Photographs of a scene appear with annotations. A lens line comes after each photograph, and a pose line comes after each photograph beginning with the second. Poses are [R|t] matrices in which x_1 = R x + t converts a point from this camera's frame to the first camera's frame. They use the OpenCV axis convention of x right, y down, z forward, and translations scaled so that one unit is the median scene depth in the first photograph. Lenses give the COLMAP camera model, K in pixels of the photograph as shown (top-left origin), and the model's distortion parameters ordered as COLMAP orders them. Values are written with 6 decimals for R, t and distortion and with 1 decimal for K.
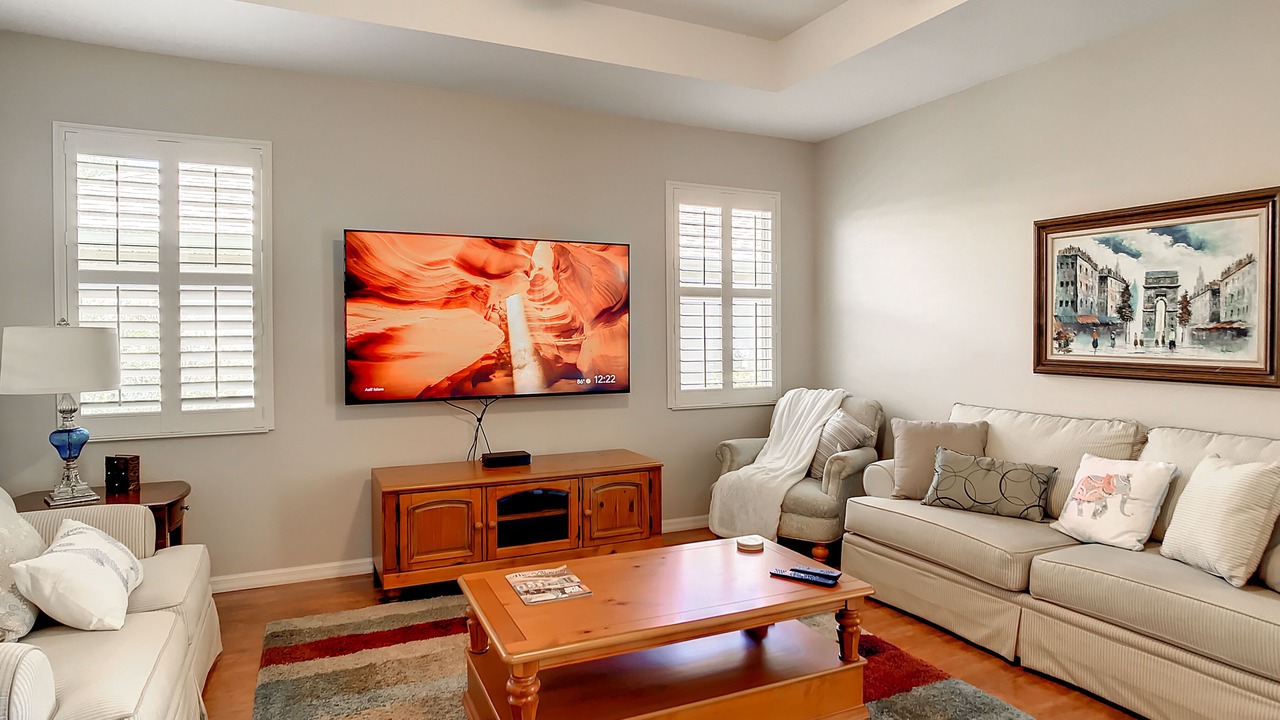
lens RADIAL K [[739.2, 0, 658.8], [0, 739.2, 340.7], [0, 0, 1]] dist [-0.014159, 0.000089]
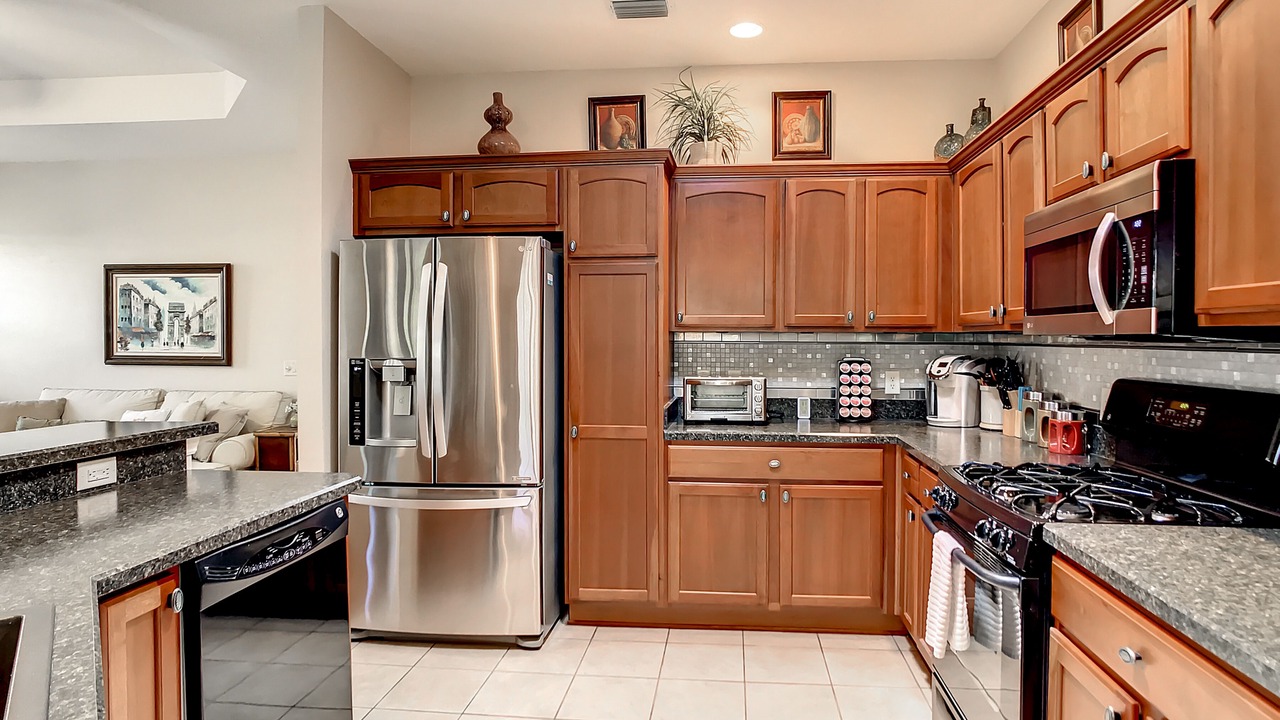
lens RADIAL K [[731.8, 0, 638.9], [0, 731.8, 344.5], [0, 0, 1]] dist [-0.004899, 0.001760]
pose [[0.570737, -0.007773, 0.821096, -0.102667], [0.009036, 0.999954, 0.003186, 0.008102], [-0.821083, 0.005601, 0.570781, -0.789139]]
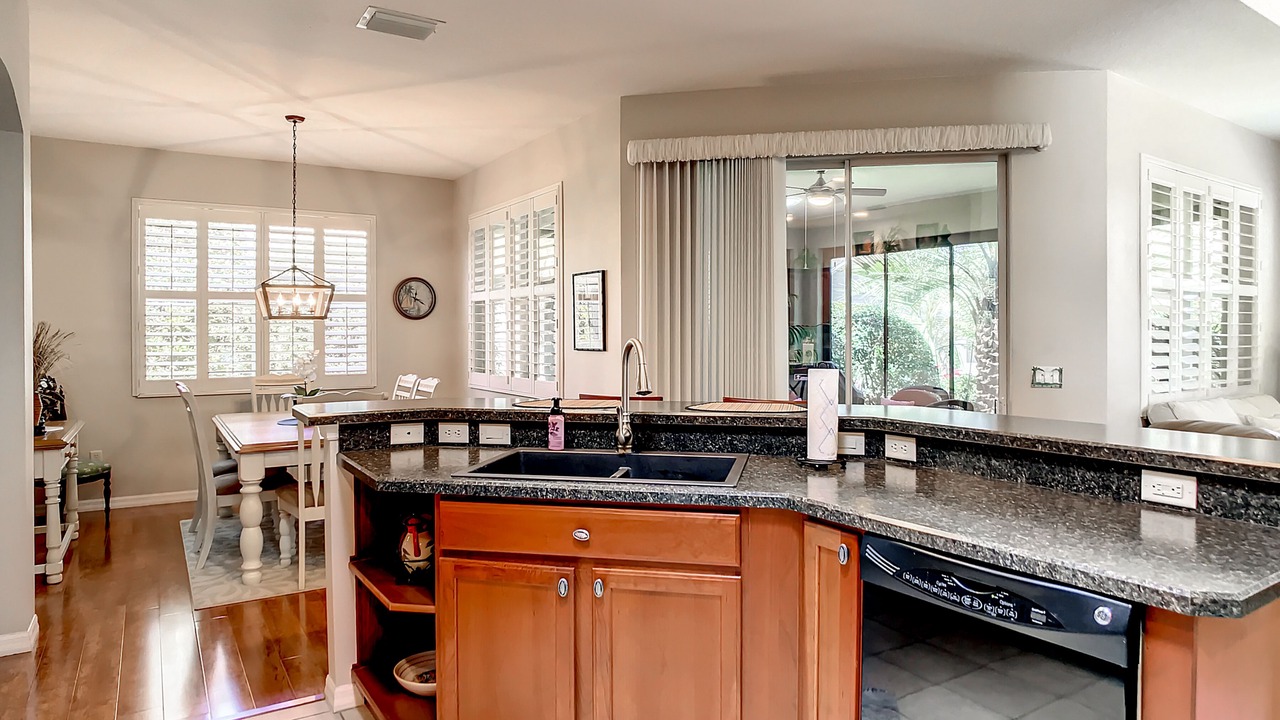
lens RADIAL K [[739.2, 0, 658.8], [0, 739.2, 340.7], [0, 0, 1]] dist [-0.014159, 0.000089]
pose [[0.134804, 0.015798, -0.990746, 0.484901], [-0.009978, 0.999844, 0.014585, 0.003193], [0.990822, 0.007920, 0.134941, -0.558000]]
